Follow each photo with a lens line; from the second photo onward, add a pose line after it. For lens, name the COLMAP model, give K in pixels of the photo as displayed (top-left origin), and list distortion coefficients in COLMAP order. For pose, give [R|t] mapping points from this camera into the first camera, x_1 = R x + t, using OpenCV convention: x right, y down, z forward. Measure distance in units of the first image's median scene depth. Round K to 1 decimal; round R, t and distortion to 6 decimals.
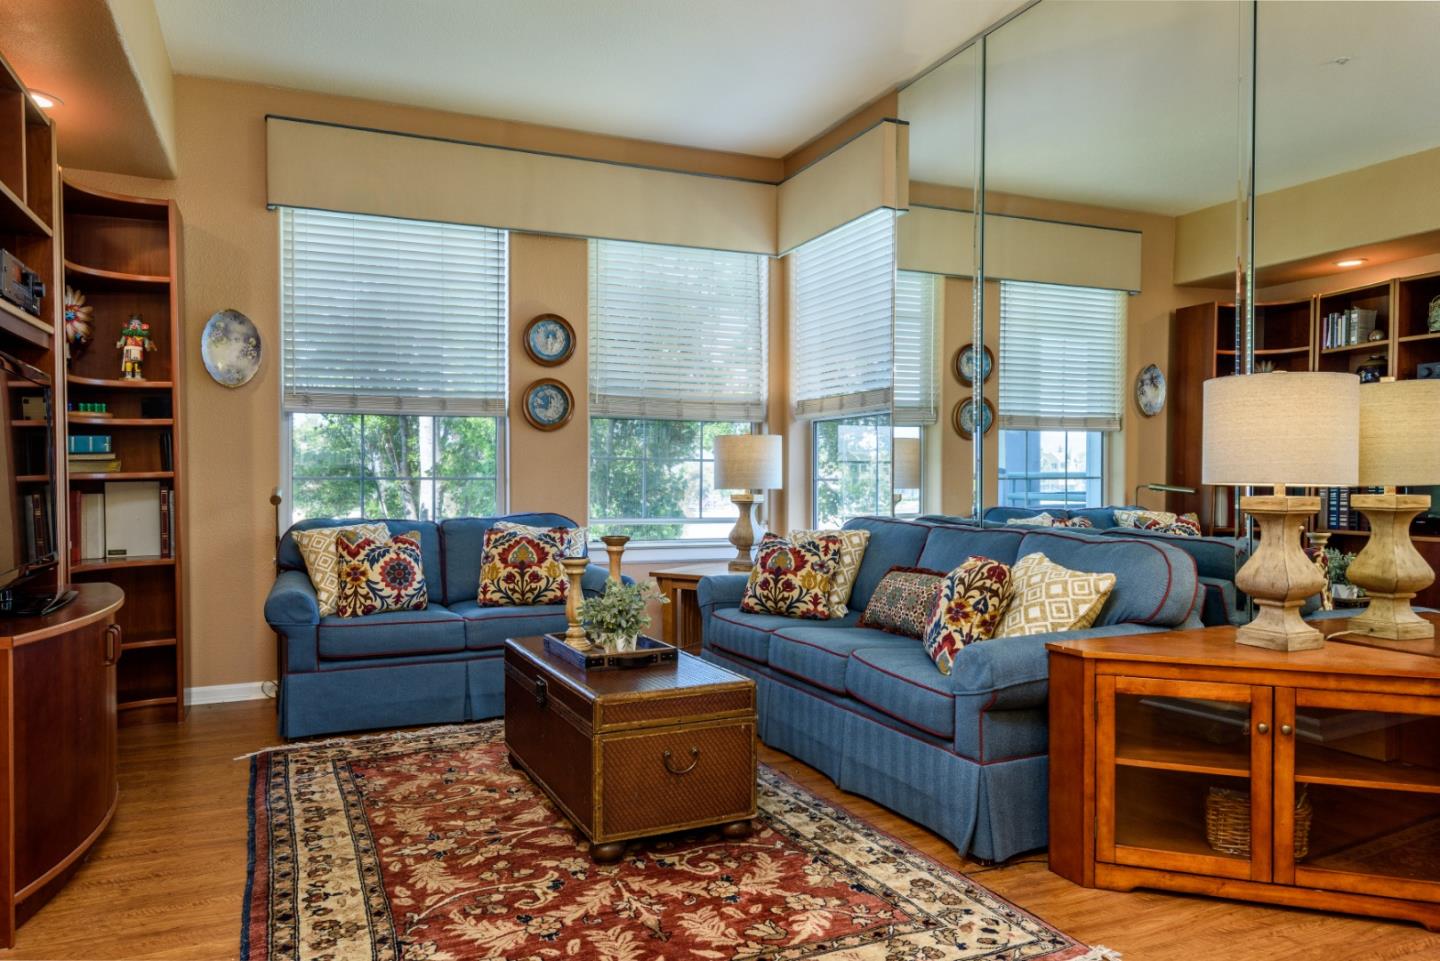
lens RADIAL K [[1014.4, 0, 716.2], [0, 1014.4, 490.1], [0, 0, 1]] dist [0.042582, -0.013428]
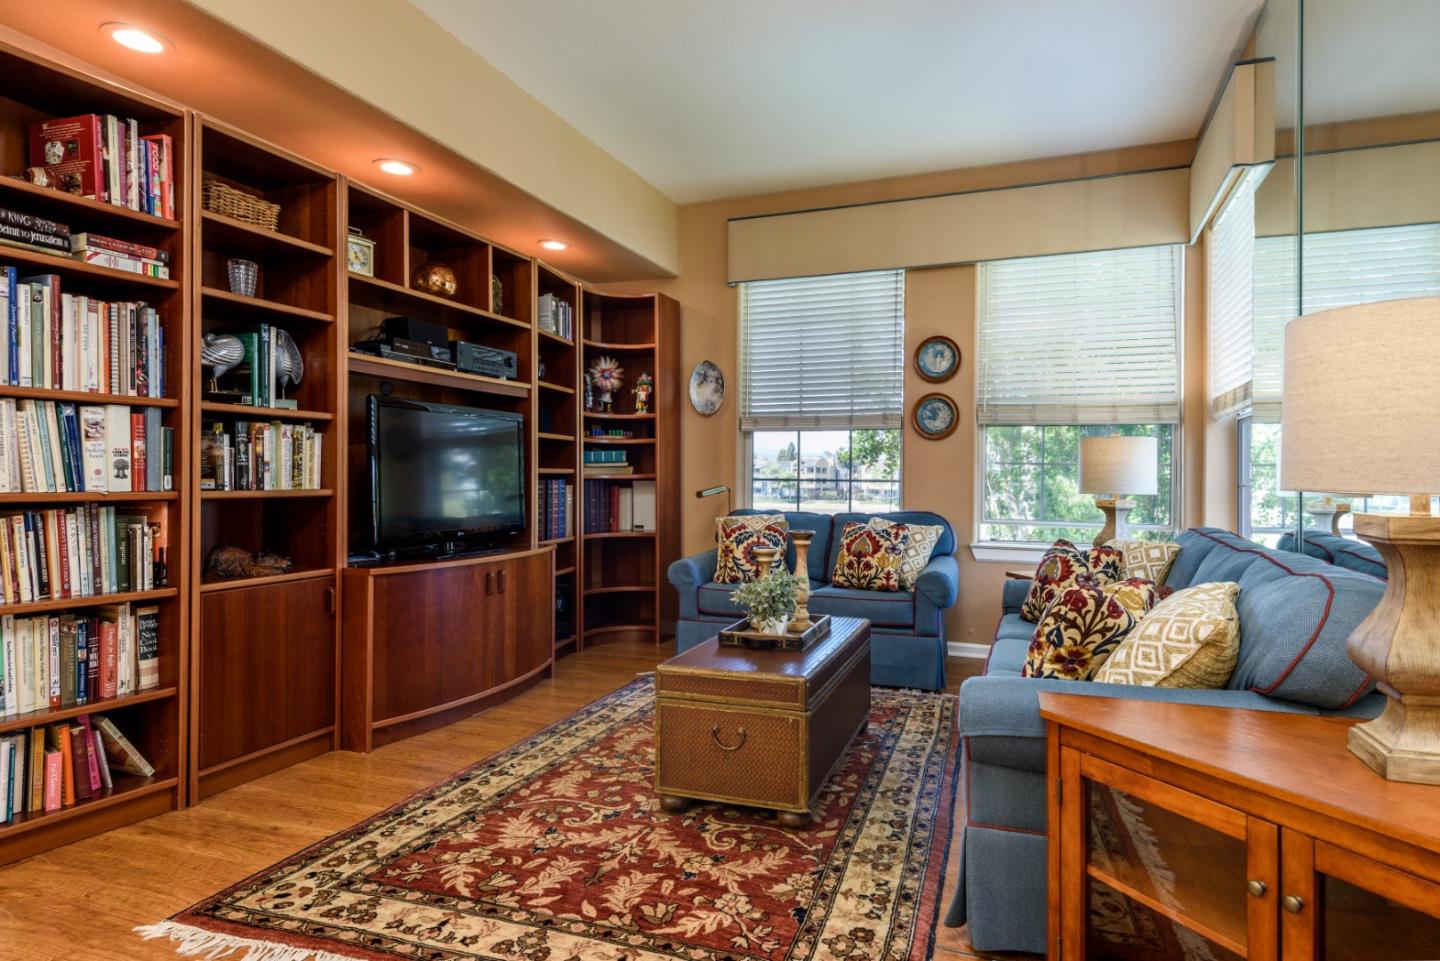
lens RADIAL K [[809.2, 0, 731.7], [0, 809.2, 470.2], [0, 0, 1]] dist [0.038331, -0.007785]
pose [[0.719685, -0.001281, -0.694300, 0.529855], [-0.017412, 0.999650, -0.019893, -0.003292], [0.694083, 0.026406, 0.719411, 0.341641]]
